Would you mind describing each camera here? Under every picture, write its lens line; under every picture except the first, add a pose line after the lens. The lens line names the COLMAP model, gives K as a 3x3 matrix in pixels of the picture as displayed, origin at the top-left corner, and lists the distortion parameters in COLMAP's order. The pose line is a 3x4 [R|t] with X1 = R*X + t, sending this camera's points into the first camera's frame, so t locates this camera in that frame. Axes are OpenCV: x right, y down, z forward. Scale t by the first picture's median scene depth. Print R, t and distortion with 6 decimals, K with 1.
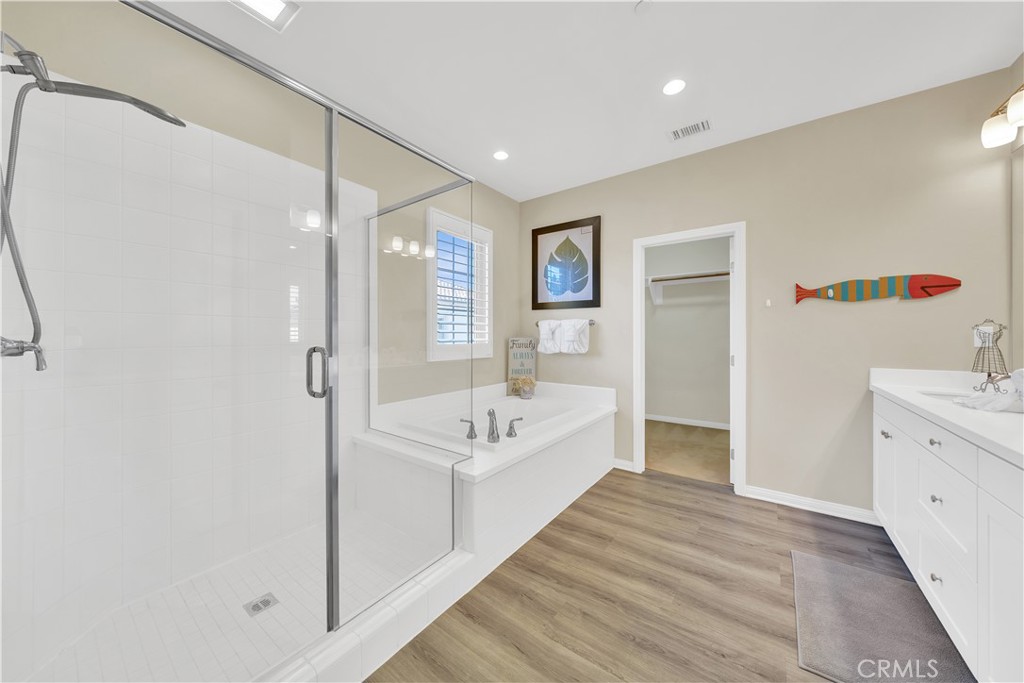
lens RADIAL K [[350.7, 0, 509.5], [0, 350.7, 330.5], [0, 0, 1]] dist [-0.005343, -0.000078]
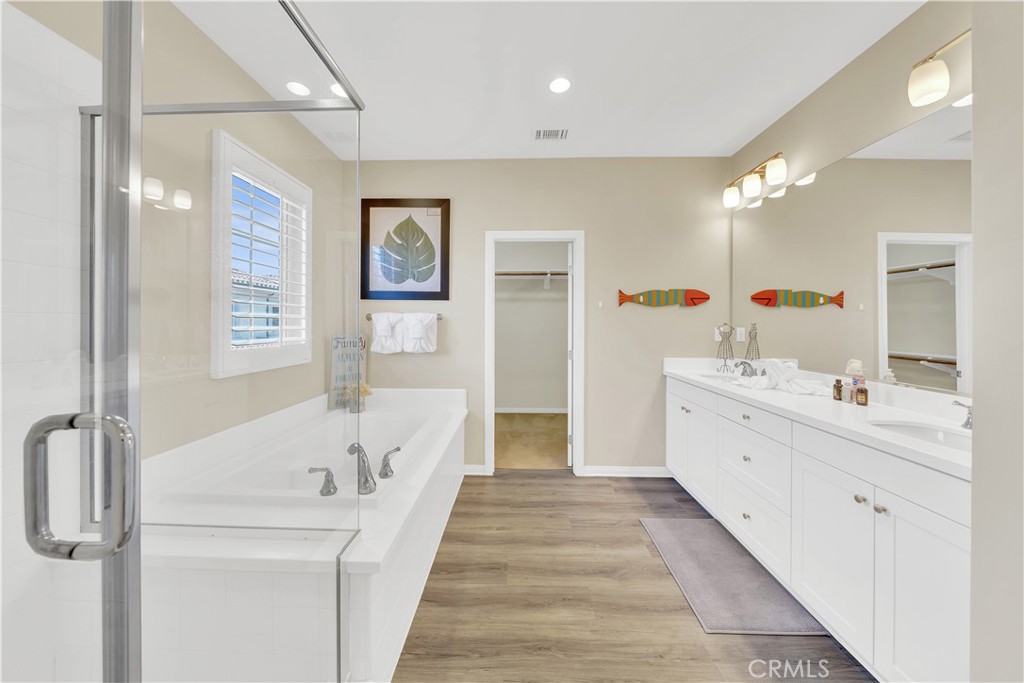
lens RADIAL K [[355.4, 0, 507.4], [0, 355.4, 320.8], [0, 0, 1]] dist [-0.005015, -0.000005]
pose [[0.820720, 0.009629, 0.571250, -0.209399], [-0.014116, 0.999894, 0.003426, -0.028401], [-0.571157, -0.010876, 0.820769, 0.243826]]
